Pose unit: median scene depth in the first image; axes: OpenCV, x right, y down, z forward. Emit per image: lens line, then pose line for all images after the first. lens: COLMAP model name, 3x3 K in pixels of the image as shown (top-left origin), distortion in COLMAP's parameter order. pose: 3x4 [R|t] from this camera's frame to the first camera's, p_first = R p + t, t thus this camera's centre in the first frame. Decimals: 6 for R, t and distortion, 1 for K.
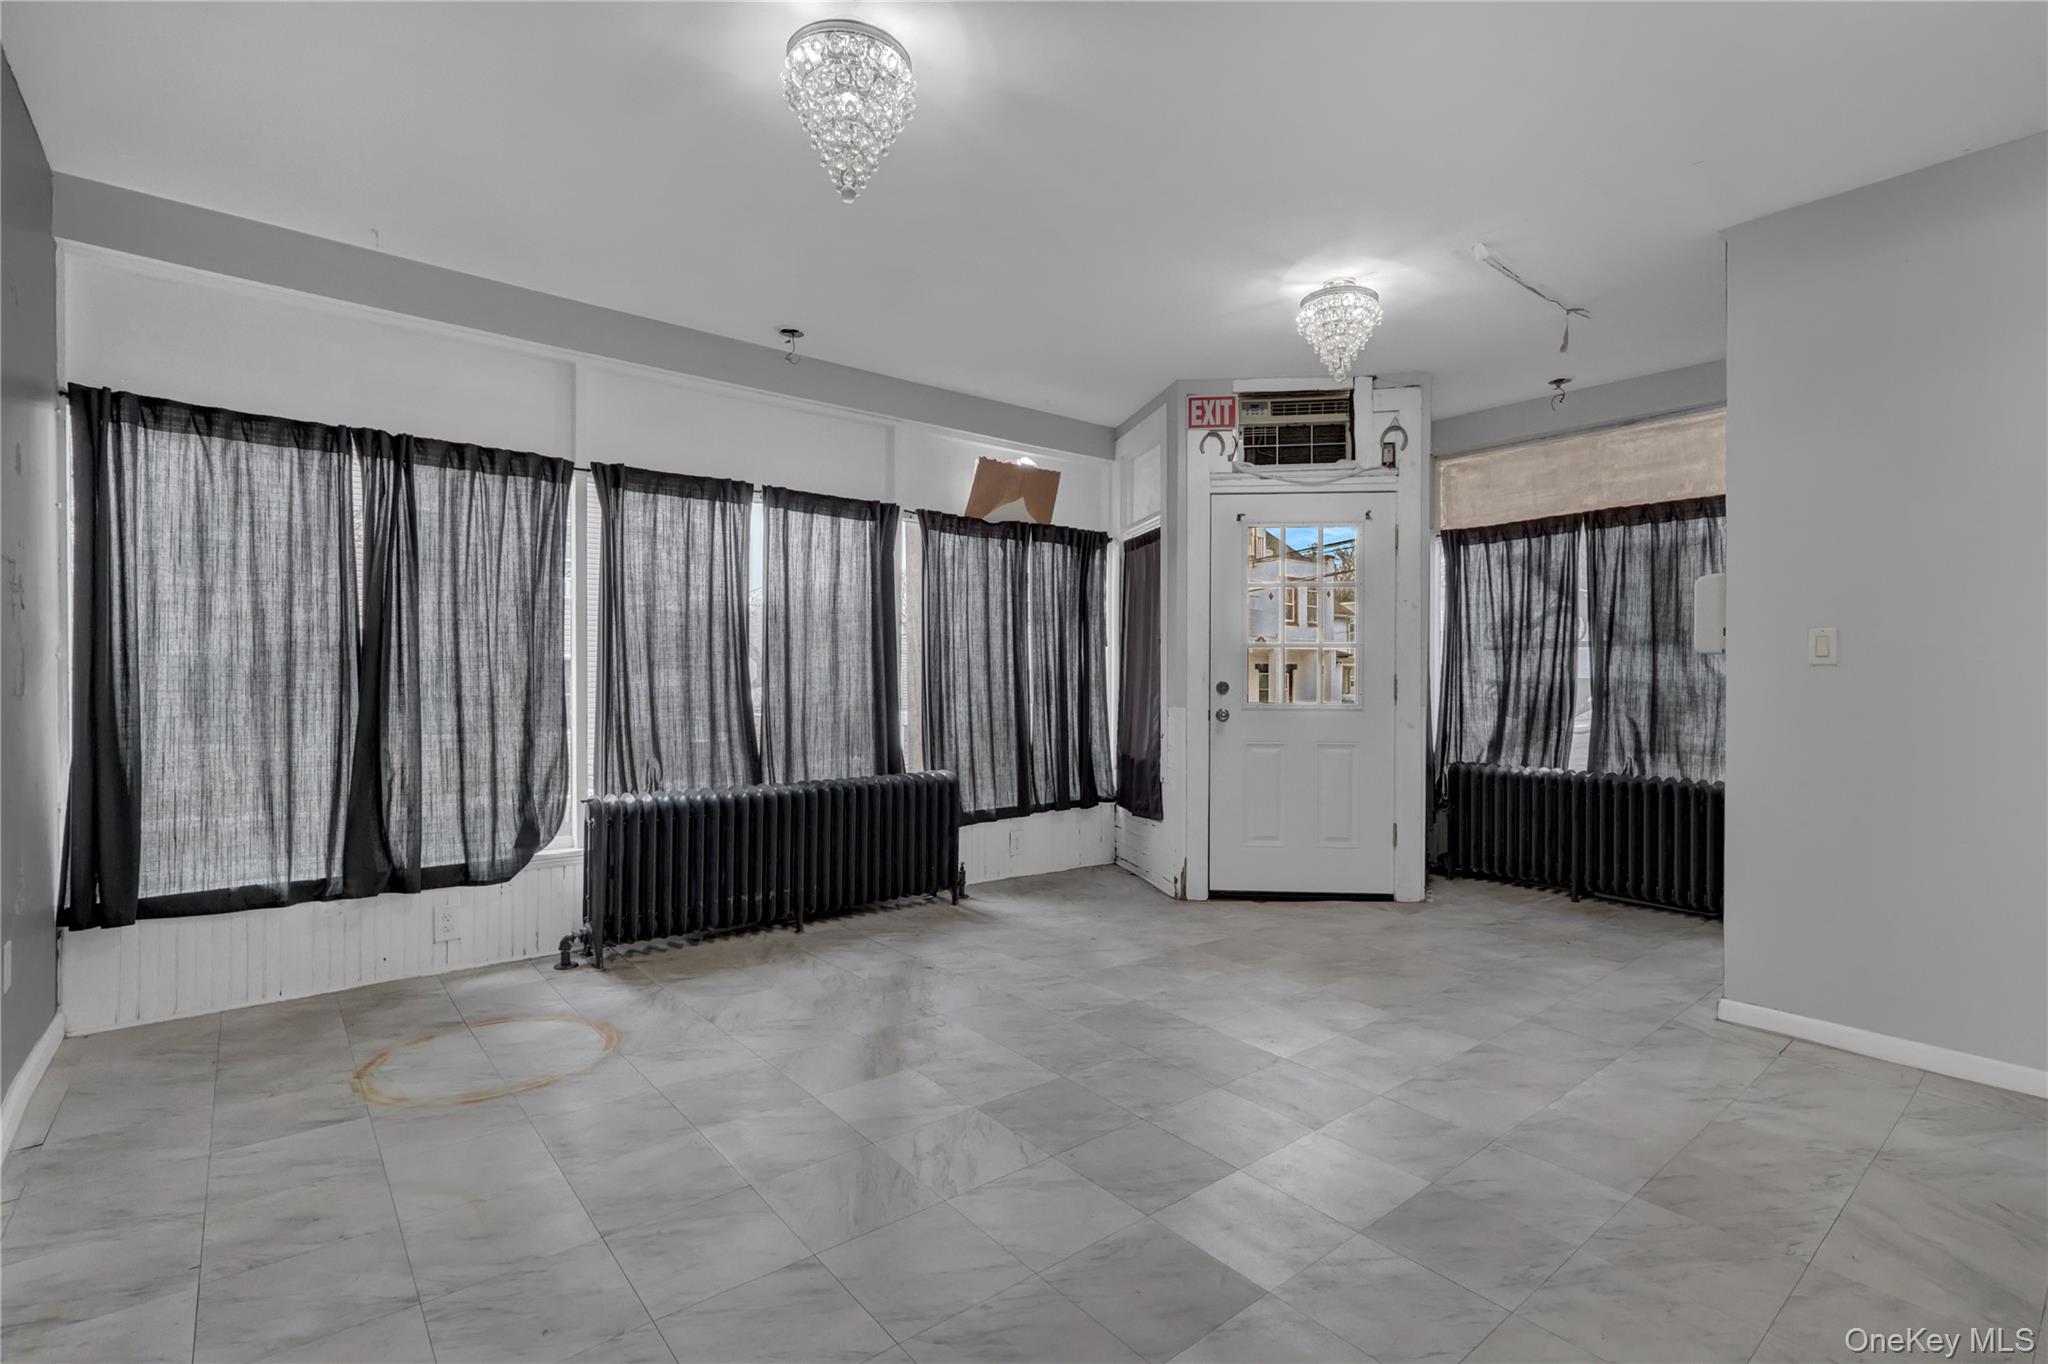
lens RADIAL K [[937.9, 0, 1024.2], [0, 937.9, 681.4], [0, 0, 1]] dist [0.001641, 0.002342]
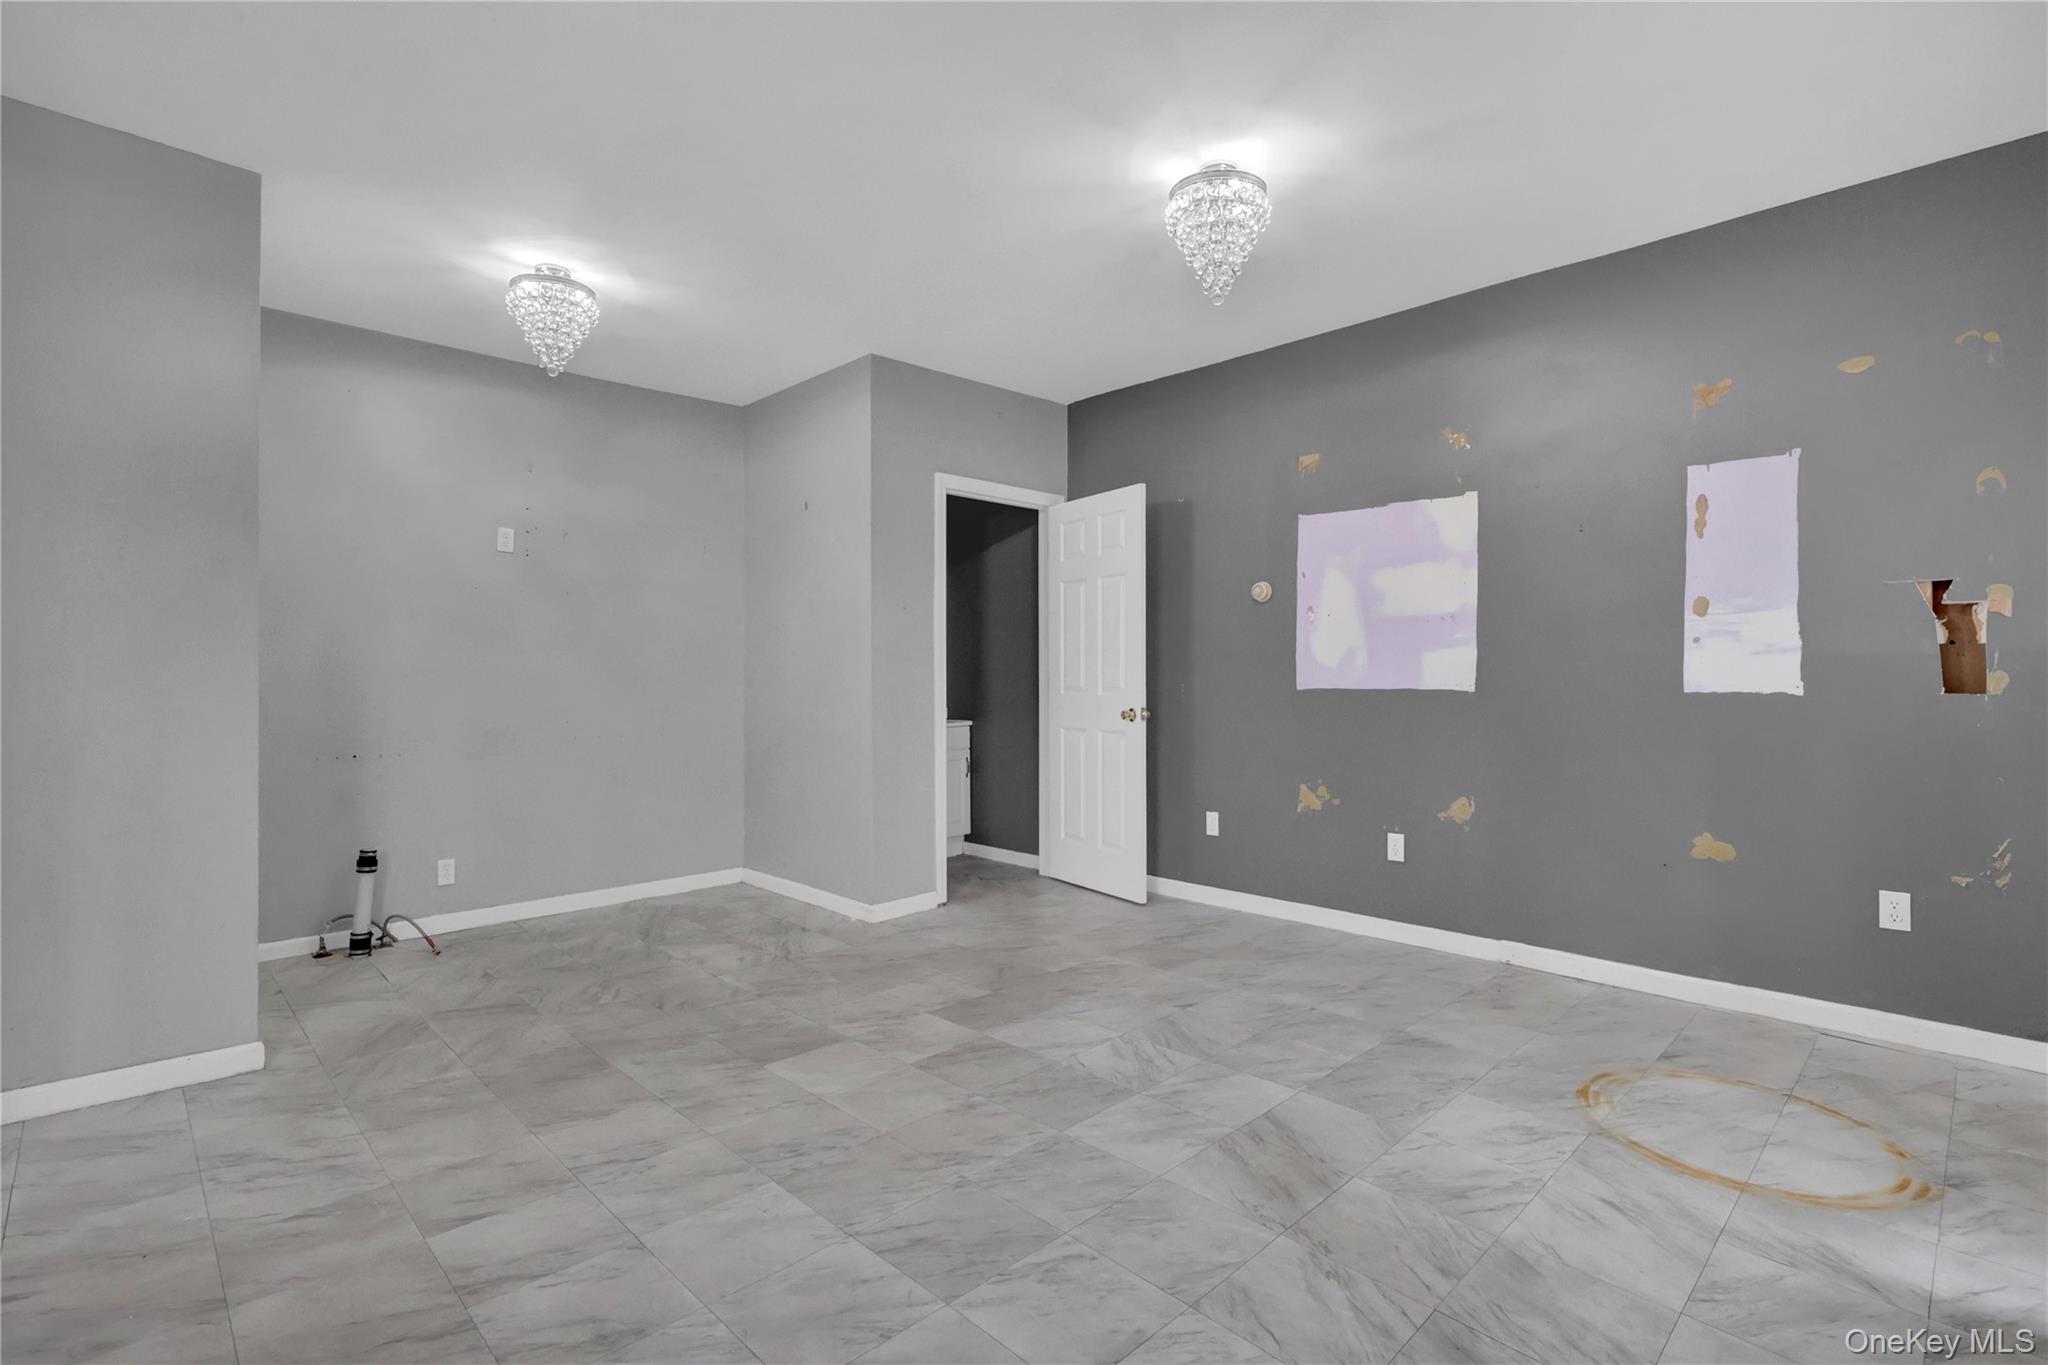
lens RADIAL K [[937.9, 0, 1023.6], [0, 937.9, 680.0], [0, 0, 1]] dist [0.001641, 0.002342]
pose [[-0.996490, -0.003348, -0.083640, 0.152432], [-0.004291, 0.999929, 0.011104, -0.010103], [0.083597, 0.011424, -0.996434, 1.889095]]
